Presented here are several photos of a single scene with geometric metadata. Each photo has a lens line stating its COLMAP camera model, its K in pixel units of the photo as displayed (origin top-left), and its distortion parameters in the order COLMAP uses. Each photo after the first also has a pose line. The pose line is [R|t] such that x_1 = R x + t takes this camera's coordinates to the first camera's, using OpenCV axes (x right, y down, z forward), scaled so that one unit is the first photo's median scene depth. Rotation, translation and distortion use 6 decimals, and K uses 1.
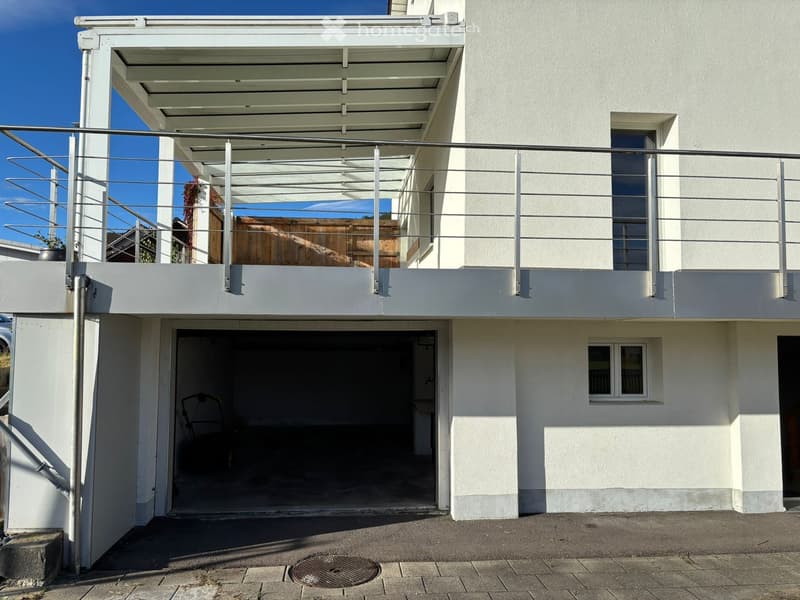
lens RADIAL K [[600.3, 0, 401.4], [0, 600.3, 300.3], [0, 0, 1]] dist [0.029390, -0.011105]
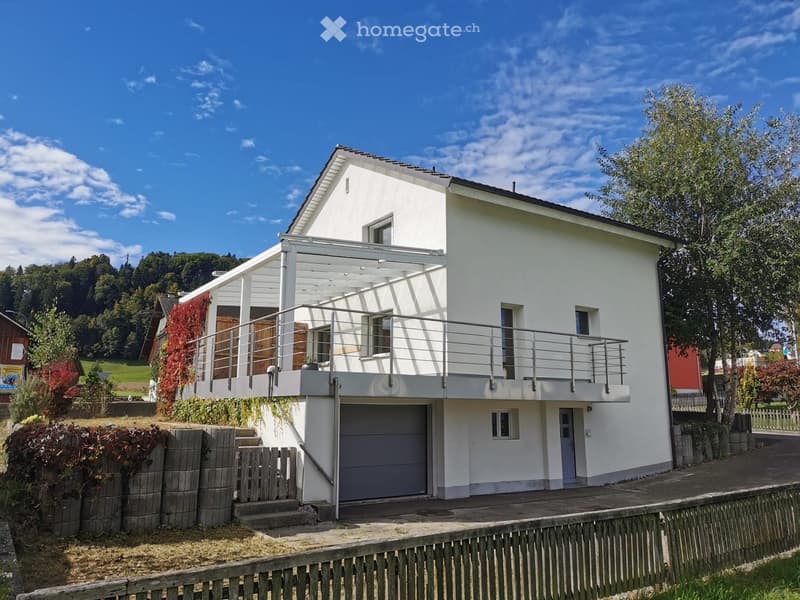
lens RADIAL K [[600.3, 0, 395.6], [0, 600.3, 301.3], [0, 0, 1]] dist [0.029390, -0.011105]
pose [[0.881480, 0.083957, 0.464697, -1.208090], [-0.031600, 0.992350, -0.119346, -0.059601], [-0.471162, 0.090517, 0.877390, -0.869631]]
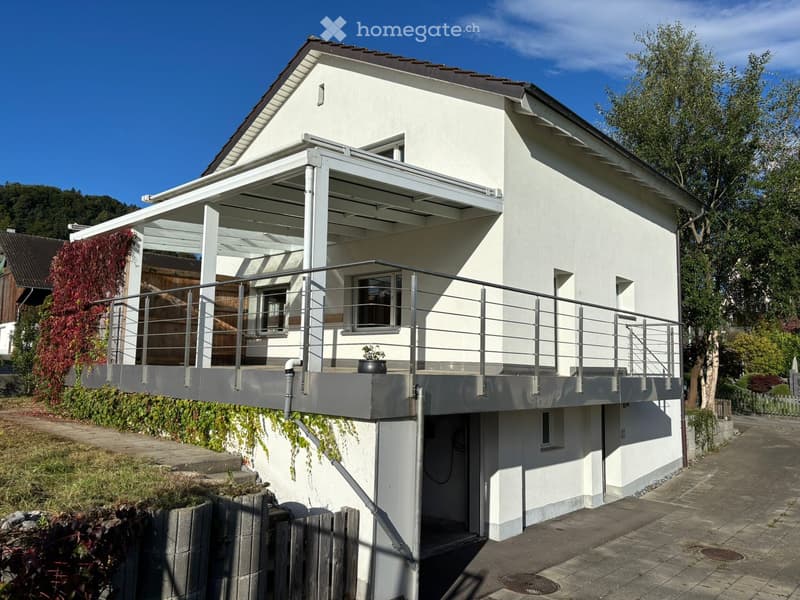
lens RADIAL K [[600.3, 0, 396.5], [0, 600.3, 302.4], [0, 0, 1]] dist [0.029390, -0.011105]
pose [[0.753517, 0.082606, 0.652219, -1.247704], [-0.062329, 0.996582, -0.054212, -0.130437], [-0.654468, 0.000198, 0.756090, 0.074192]]
